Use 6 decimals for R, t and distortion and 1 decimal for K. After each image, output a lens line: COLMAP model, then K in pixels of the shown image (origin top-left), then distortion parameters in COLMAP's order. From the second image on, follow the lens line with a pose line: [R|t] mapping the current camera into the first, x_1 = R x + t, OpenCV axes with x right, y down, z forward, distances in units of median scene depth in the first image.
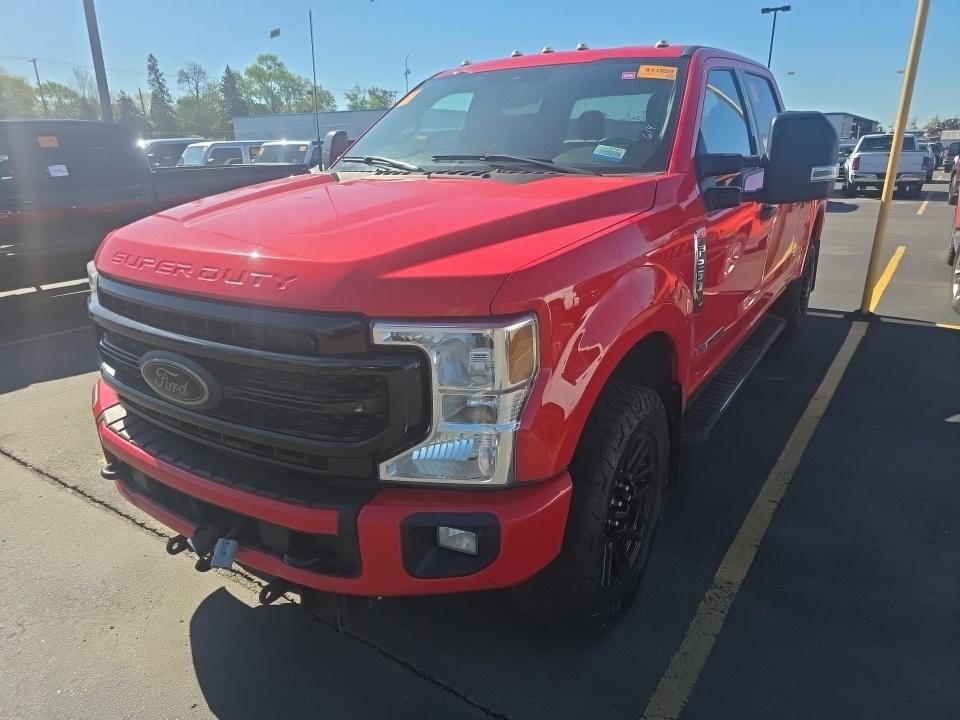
lens RADIAL K [[642.4, 0, 480.8], [0, 642.4, 356.4], [0, 0, 1]] dist [0.053049, -0.047710]
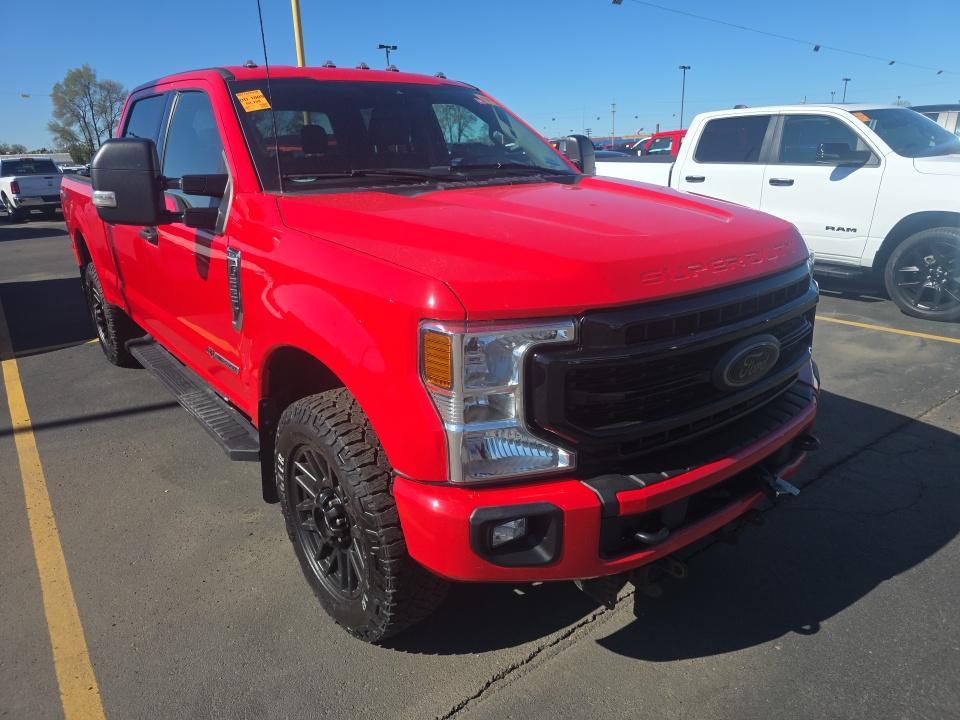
lens RADIAL K [[636.7, 0, 472.8], [0, 636.7, 362.8], [0, 0, 1]] dist [0.050760, -0.041977]
pose [[0.320534, -0.290823, 0.901488, -1.178102], [0.314099, 0.930489, 0.188497, -0.231240], [-0.893644, 0.222737, 0.389601, 0.743846]]
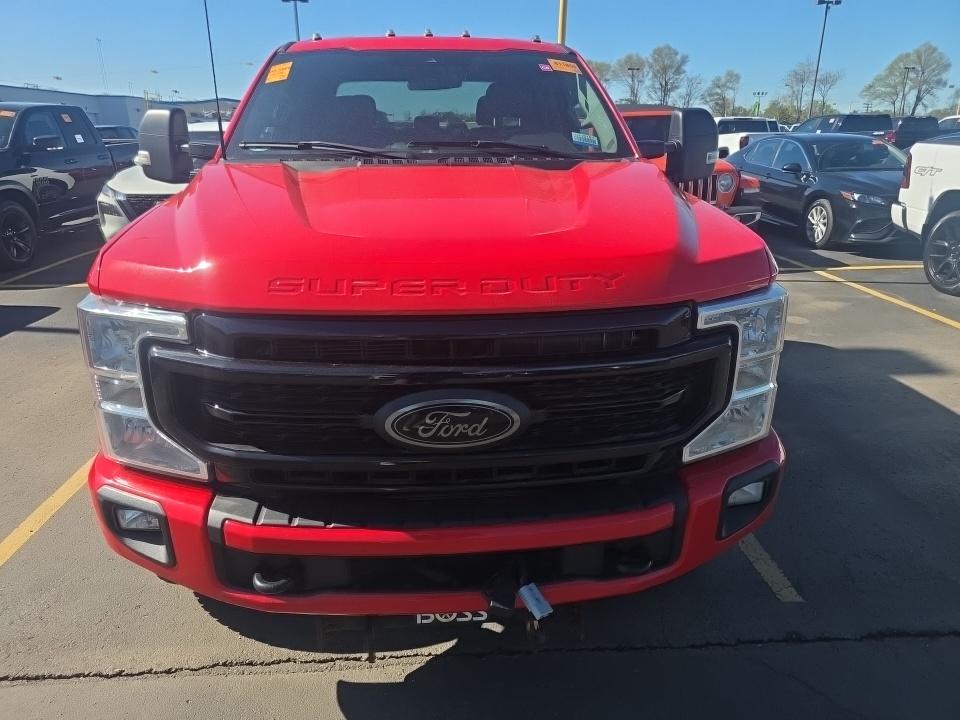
lens RADIAL K [[636.7, 0, 472.8], [0, 636.7, 362.8], [0, 0, 1]] dist [0.050760, -0.041977]
pose [[0.798045, -0.194902, 0.570208, -0.667506], [0.177217, 0.980314, 0.087052, -0.076721], [-0.575950, 0.031579, 0.816875, 0.246622]]
